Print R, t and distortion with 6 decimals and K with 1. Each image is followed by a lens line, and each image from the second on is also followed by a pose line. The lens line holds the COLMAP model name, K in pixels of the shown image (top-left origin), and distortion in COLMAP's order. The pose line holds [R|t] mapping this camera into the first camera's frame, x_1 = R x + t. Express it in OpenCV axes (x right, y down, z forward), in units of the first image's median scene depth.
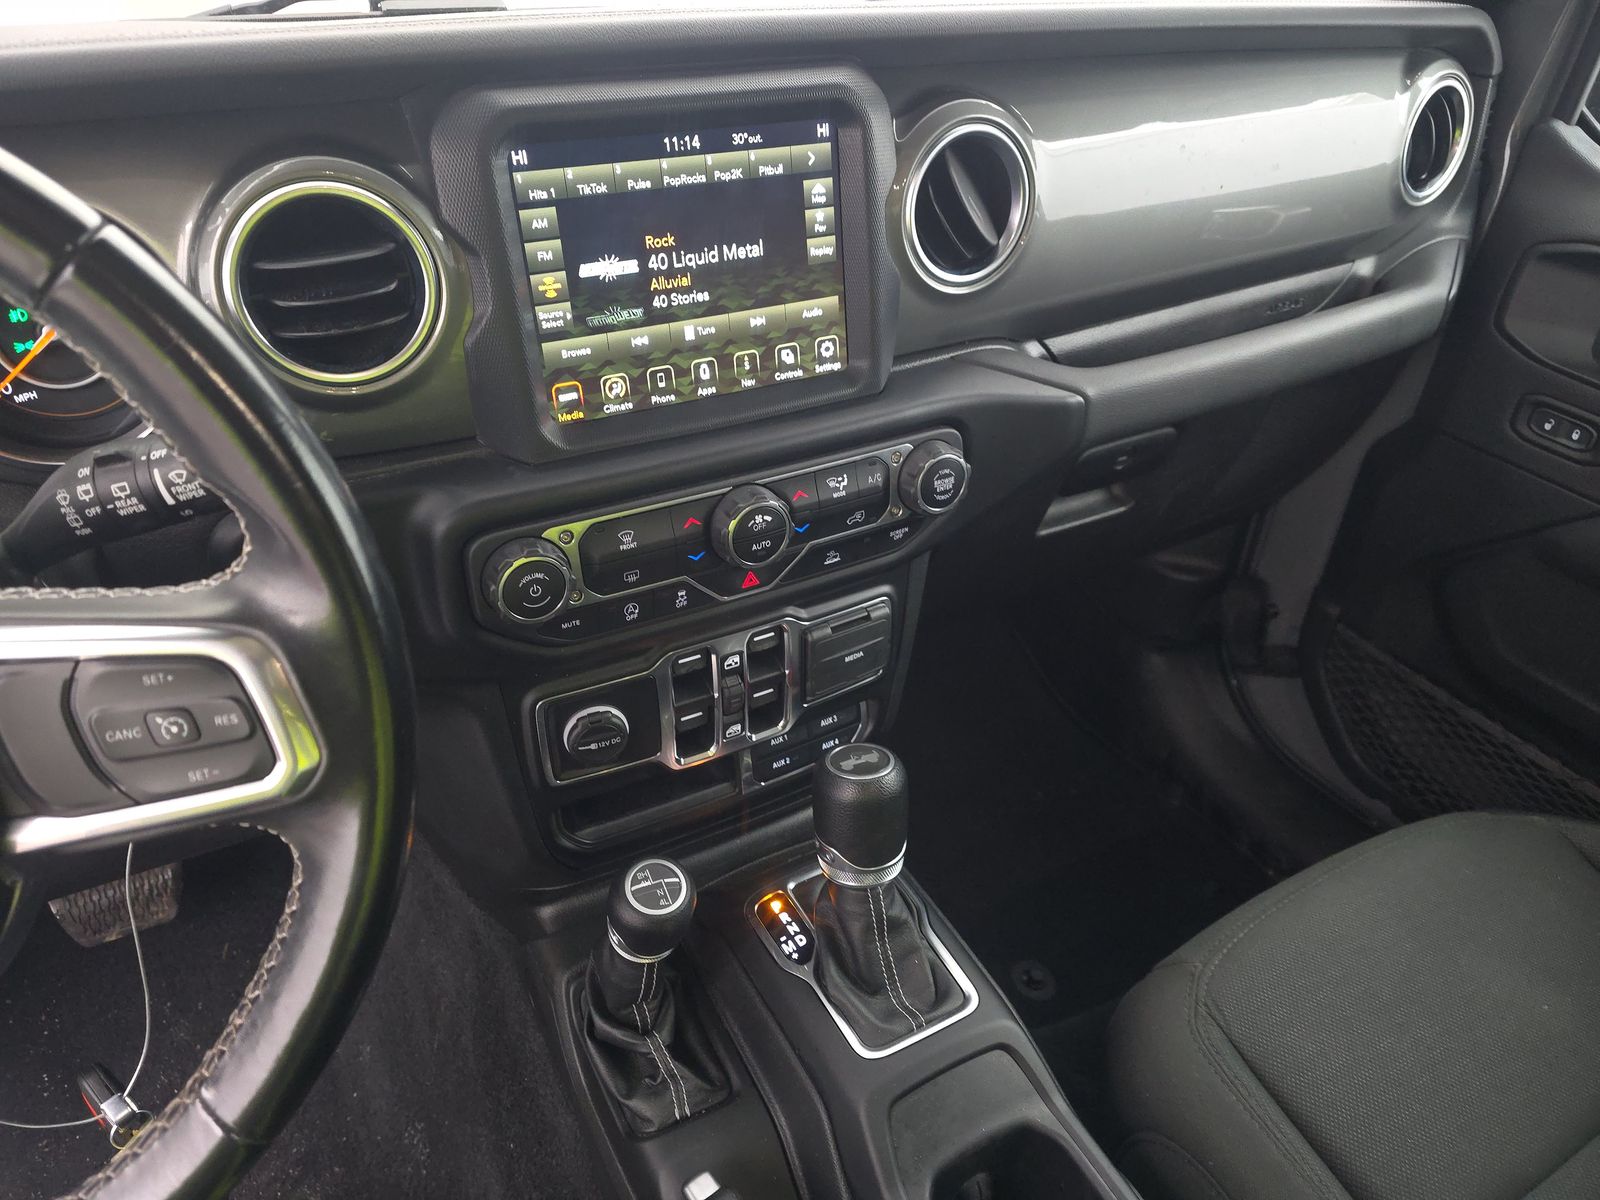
lens RADIAL K [[1062.1, 0, 745.8], [0, 1062.1, 600.0], [0, 0, 1]] dist [0.084680, -0.120071]
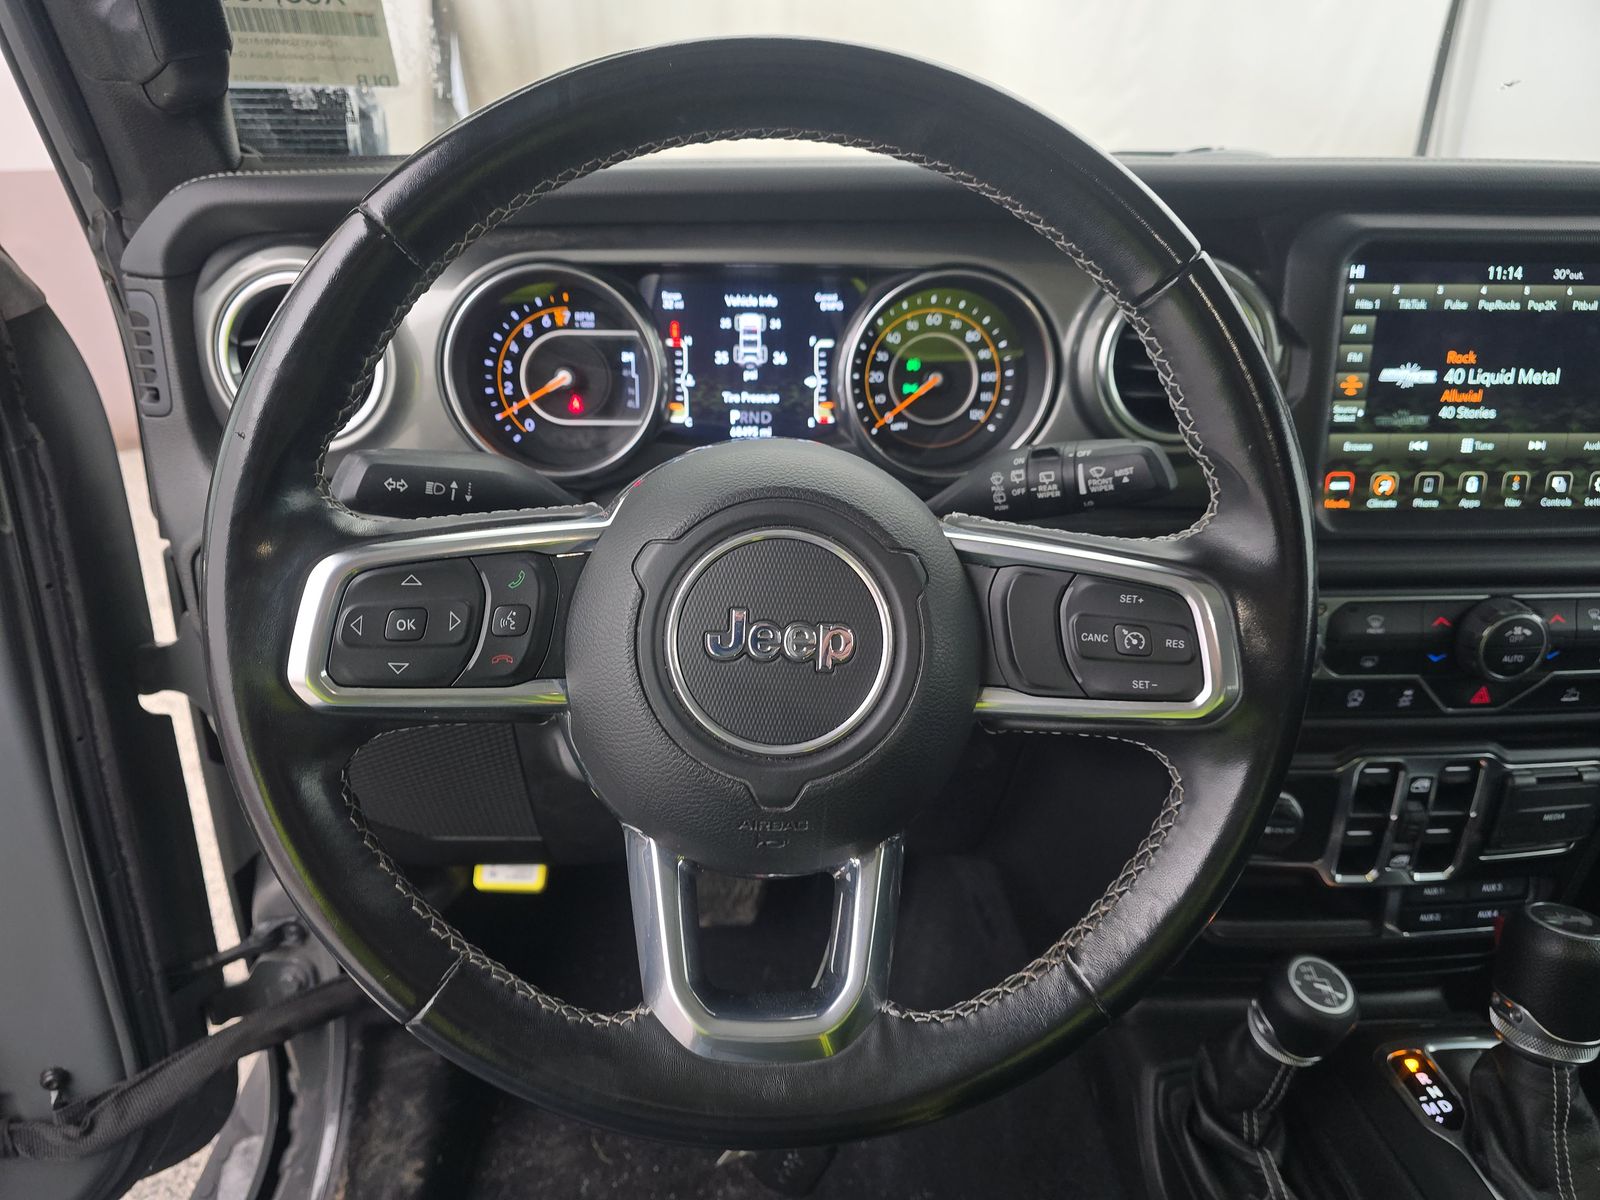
lens RADIAL K [[1068.0, 0, 800.0], [0, 1068.0, 600.0], [0, 0, 1]] dist [0.001603, -0.003188]
pose [[0.916282, 0.165977, -0.364525, -0.248663], [-0.225311, 0.966041, -0.126489, 0.176911], [0.331152, 0.198031, 0.922563, -0.150309]]
